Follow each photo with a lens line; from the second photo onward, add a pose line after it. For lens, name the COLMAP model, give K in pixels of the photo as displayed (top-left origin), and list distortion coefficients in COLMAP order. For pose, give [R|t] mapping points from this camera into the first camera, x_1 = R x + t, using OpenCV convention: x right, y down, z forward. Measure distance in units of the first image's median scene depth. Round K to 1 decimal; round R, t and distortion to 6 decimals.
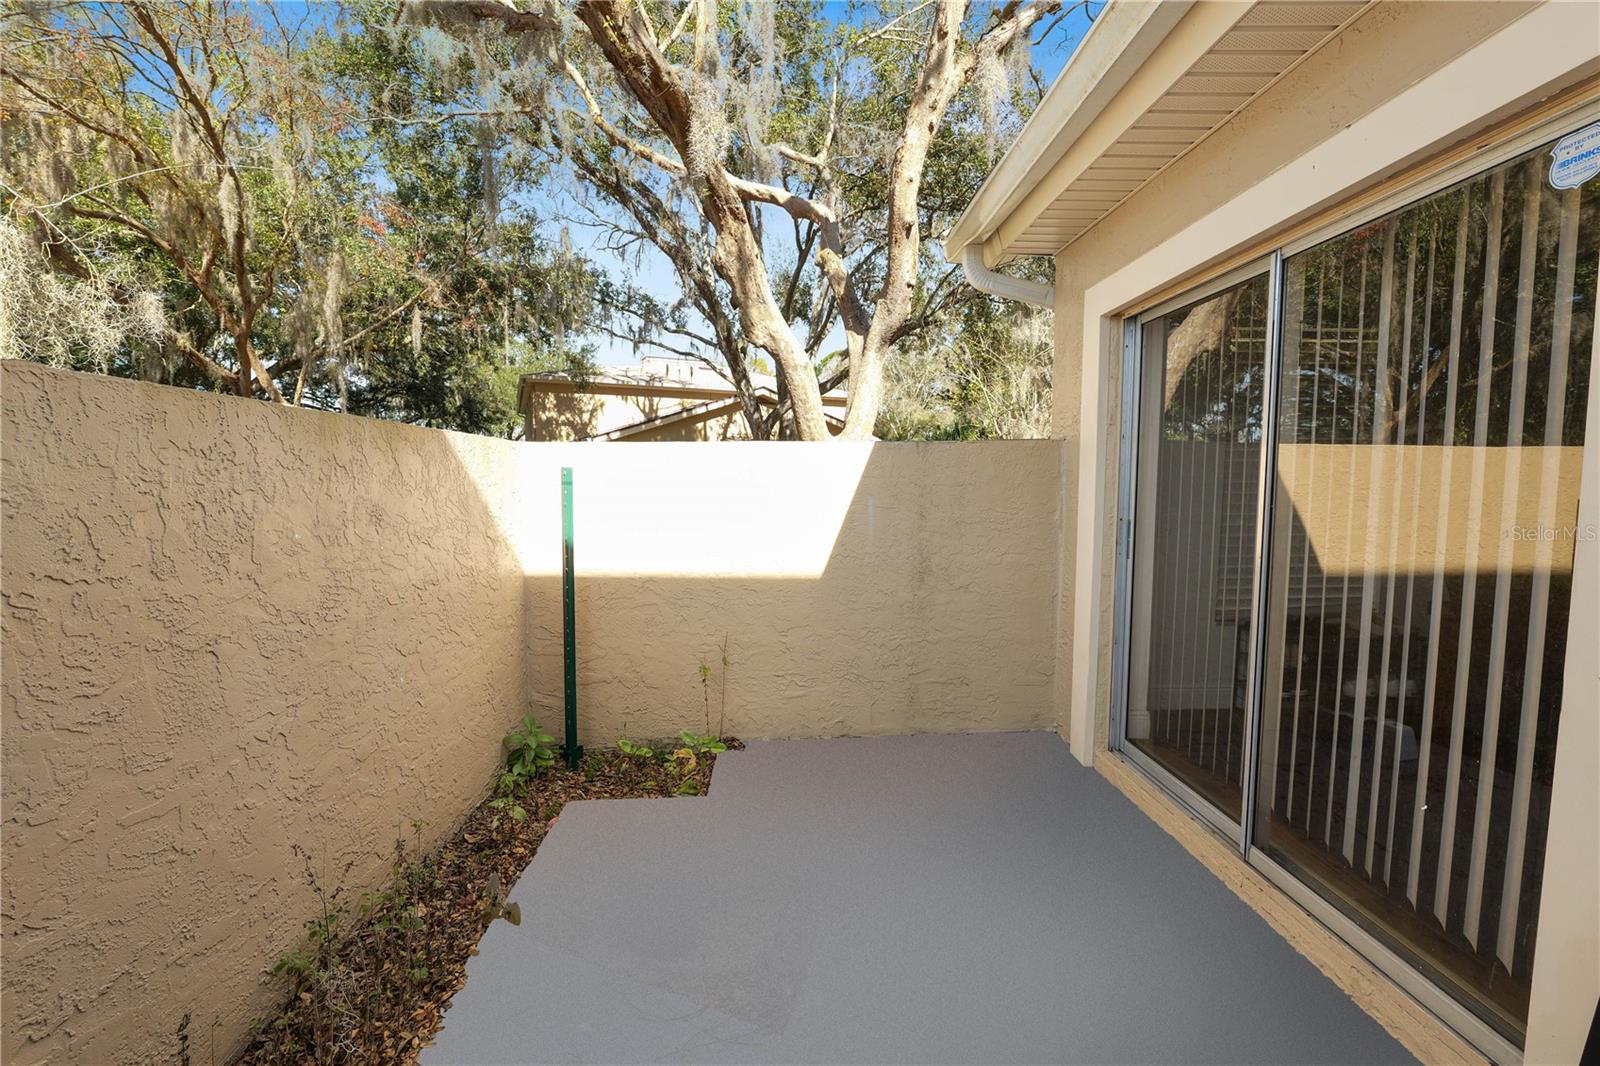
lens RADIAL K [[653.8, 0, 797.9], [0, 653.8, 528.4], [0, 0, 1]] dist [-0.012712, 0.000097]
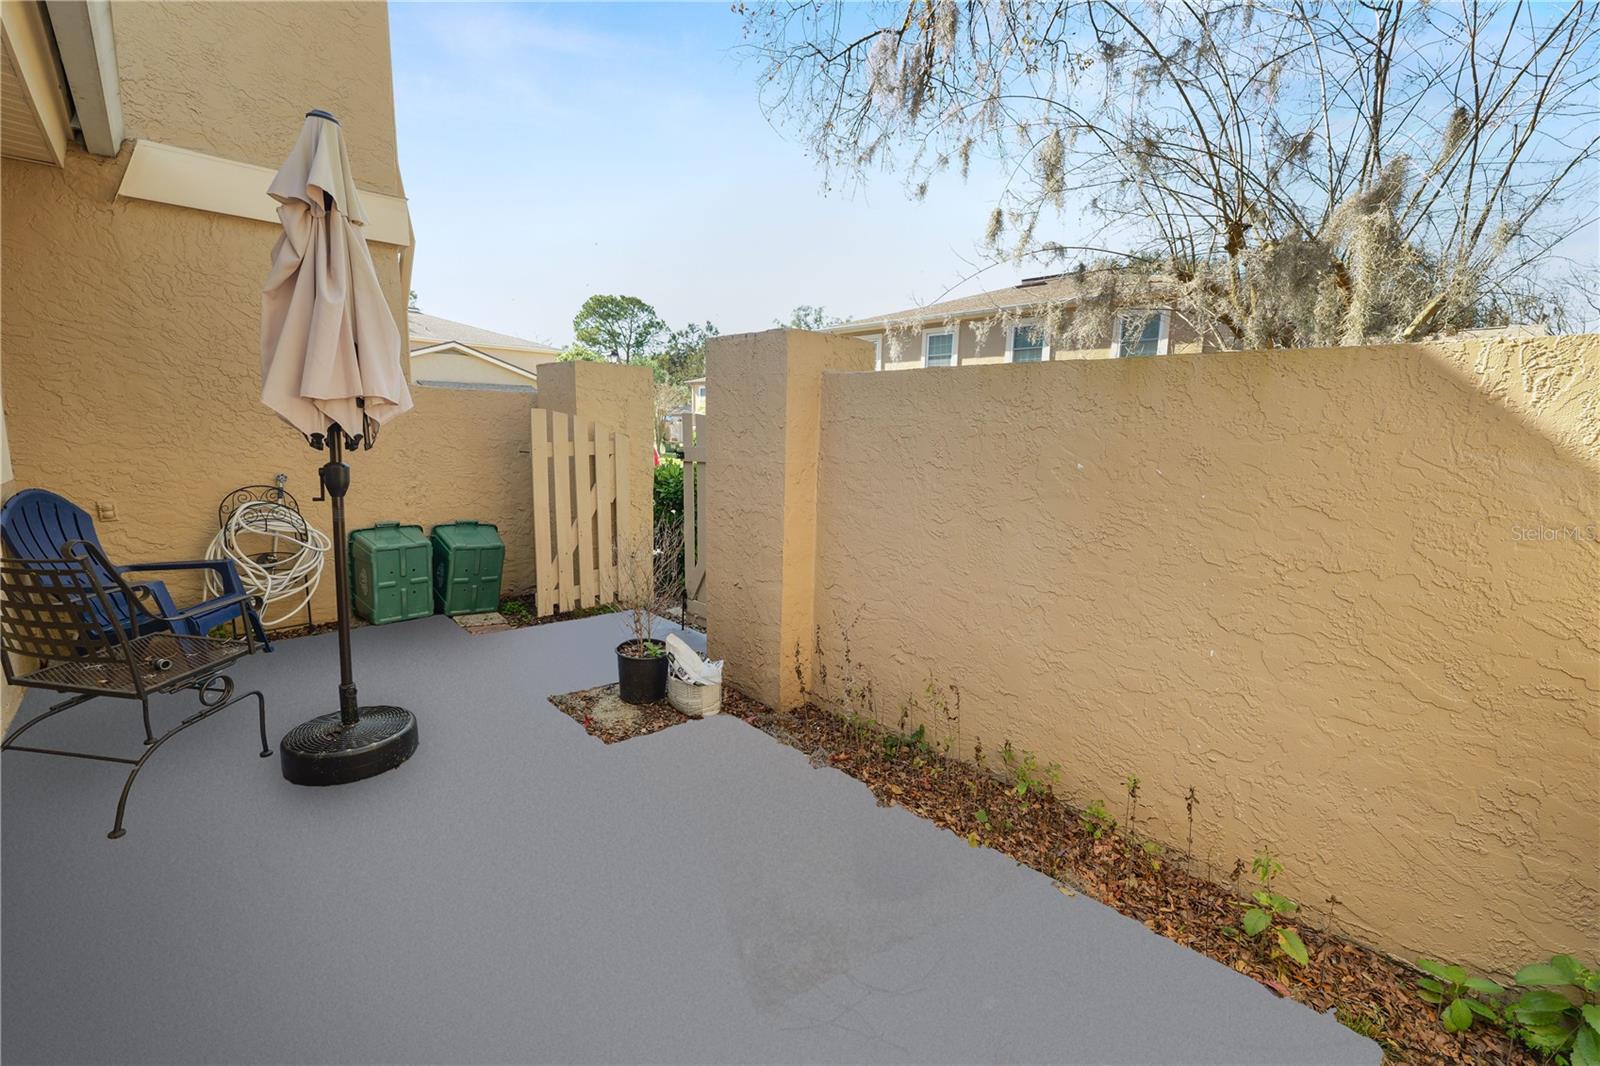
lens RADIAL K [[652.0, 0, 798.3], [0, 652.0, 530.0], [0, 0, 1]] dist [-0.013078, 0.000454]
pose [[-0.744140, 0.089076, -0.662058, 0.185950], [-0.067299, 0.976032, 0.206962, -0.035613], [0.664625, 0.198565, -0.720310, 0.622150]]
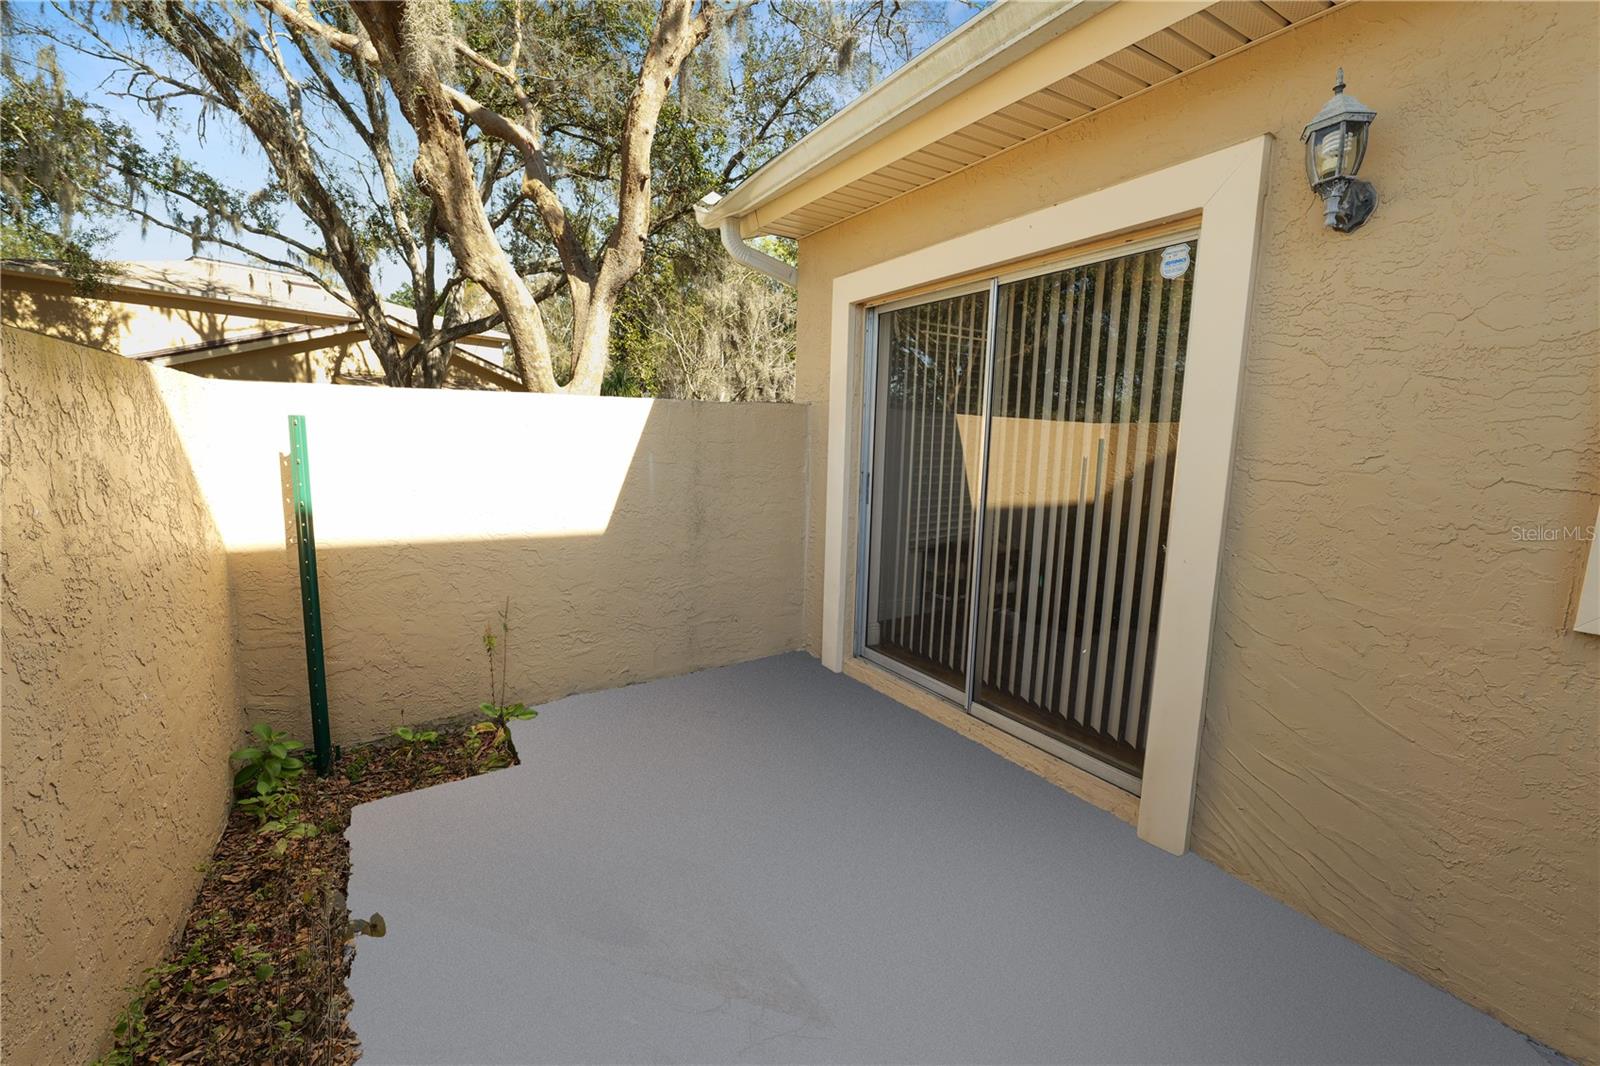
lens RADIAL K [[652.0, 0, 798.3], [0, 652.0, 530.0], [0, 0, 1]] dist [-0.013078, 0.000454]
pose [[0.863599, -0.054171, 0.501261, -0.161111], [0.015368, 0.996578, 0.081222, -0.005047], [-0.503945, -0.062440, 0.861476, -0.009926]]
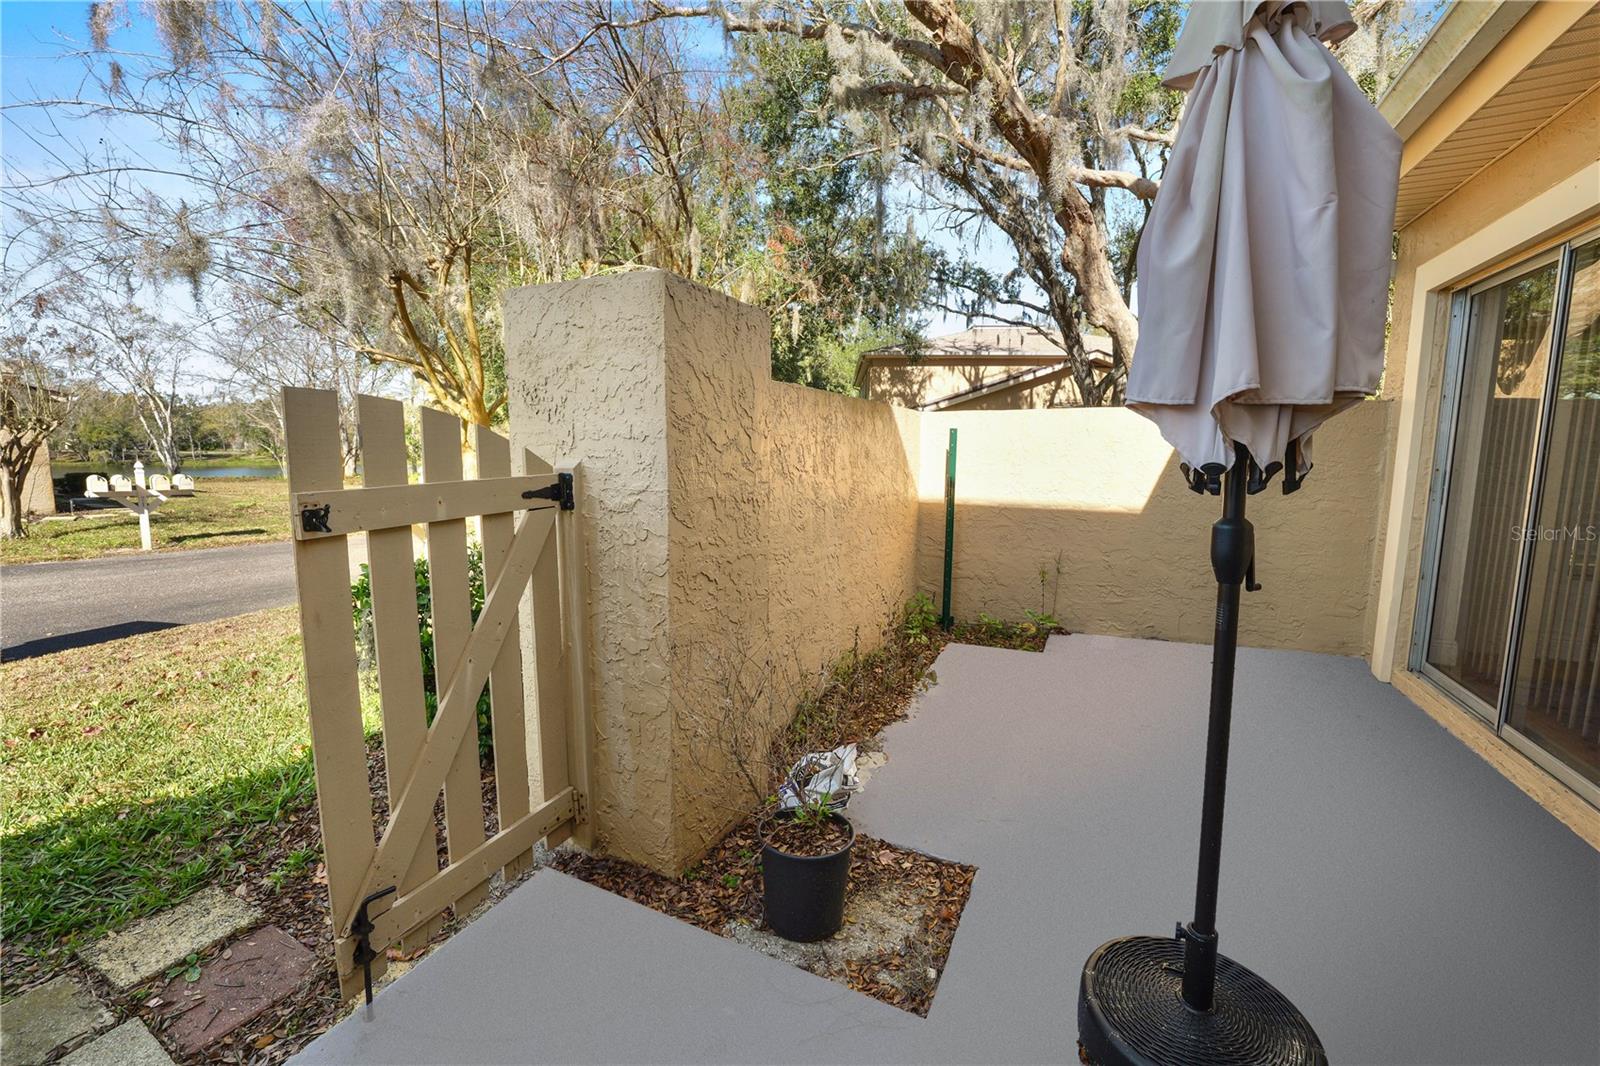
lens RADIAL K [[652.0, 0, 798.3], [0, 652.0, 530.0], [0, 0, 1]] dist [-0.013078, 0.000454]
pose [[0.890996, 0.059421, -0.450107, 0.008454], [-0.036579, 0.997571, 0.059285, 0.044543], [0.452536, -0.036358, 0.891005, -0.348762]]
